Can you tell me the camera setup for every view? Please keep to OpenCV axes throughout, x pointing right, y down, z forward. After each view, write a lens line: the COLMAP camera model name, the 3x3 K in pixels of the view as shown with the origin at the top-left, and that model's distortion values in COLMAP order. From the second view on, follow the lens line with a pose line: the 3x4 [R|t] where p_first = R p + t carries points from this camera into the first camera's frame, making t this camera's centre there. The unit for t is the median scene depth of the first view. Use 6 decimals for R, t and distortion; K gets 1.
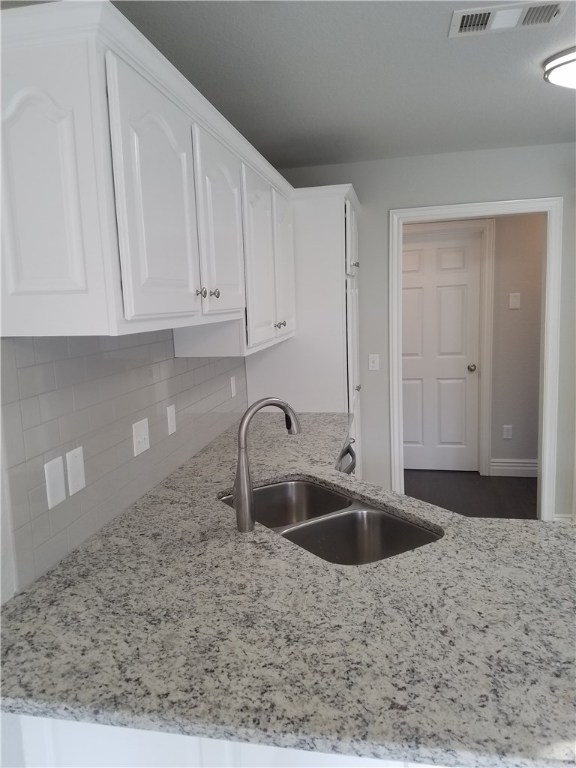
lens RADIAL K [[589.9, 0, 269.3], [0, 589.9, 383.3], [0, 0, 1]] dist [0.151573, -0.246183]
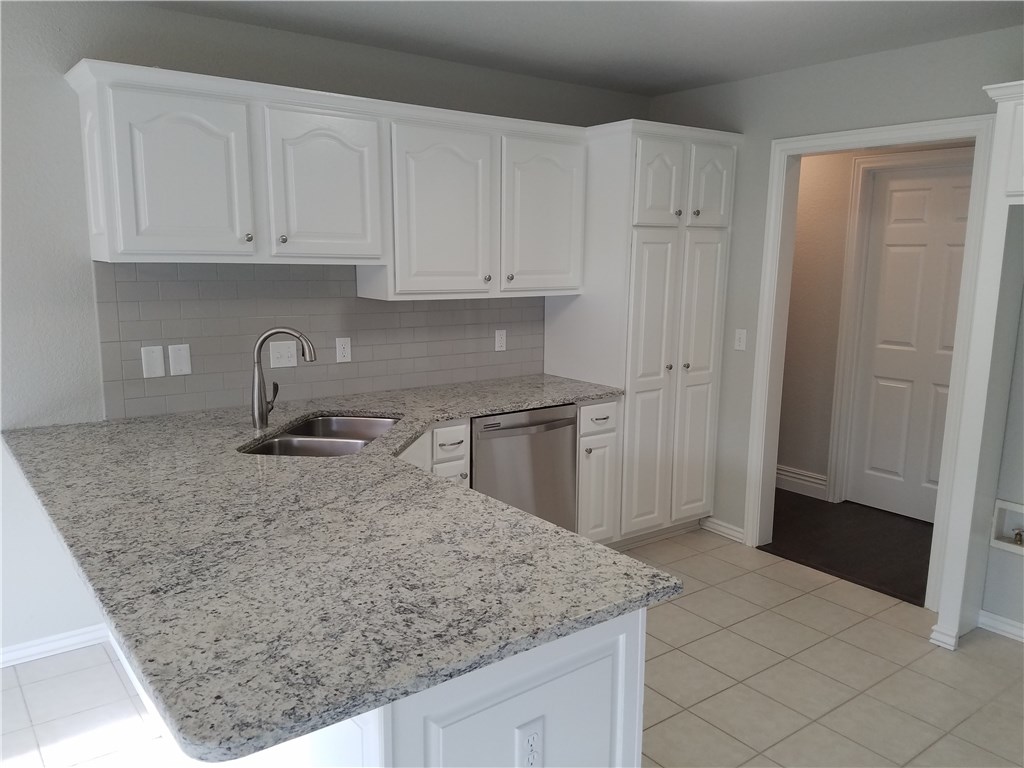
lens RADIAL K [[788.5, 0, 500.5], [0, 788.5, 381.1], [0, 0, 1]] dist [0.193382, -0.358204]
pose [[0.754701, 0.149561, -0.638794, 1.554056], [-0.130844, 0.988421, 0.076833, -0.054204], [0.642889, 0.025596, 0.765532, 0.020480]]
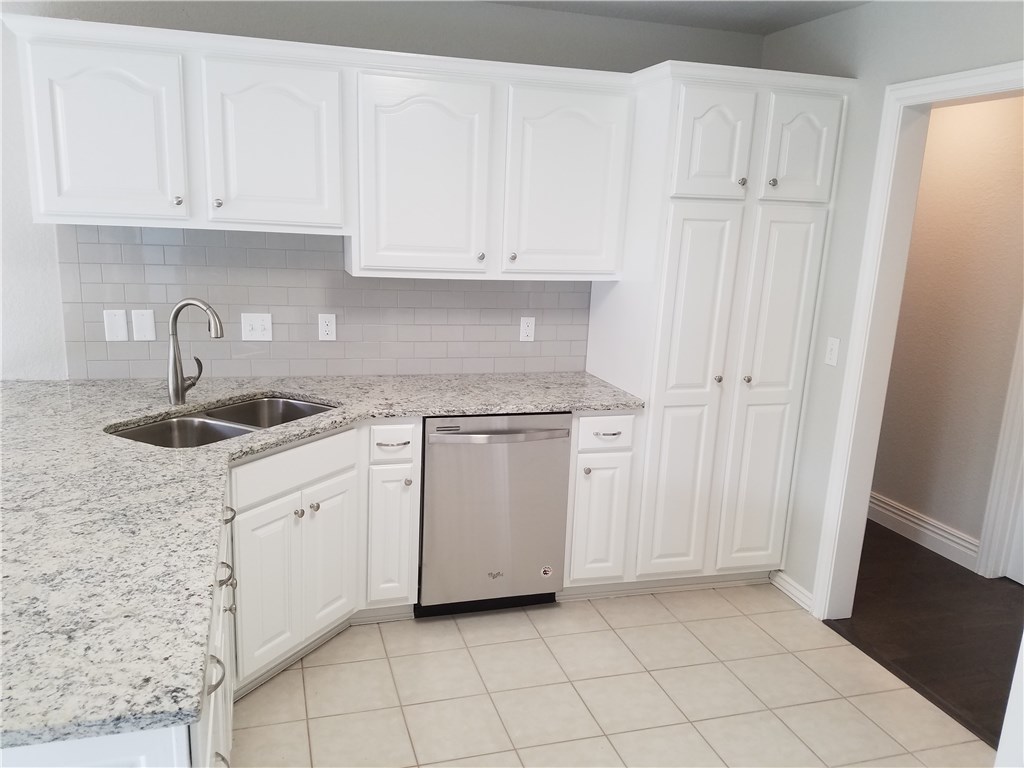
lens RADIAL K [[786.6, 0, 490.5], [0, 786.6, 389.1], [0, 0, 1]] dist [0.151573, -0.246183]
pose [[0.473865, 0.242614, -0.846516, 1.765104], [-0.181592, 0.967559, 0.175653, -0.195939], [0.861670, 0.070485, 0.502549, 0.796464]]
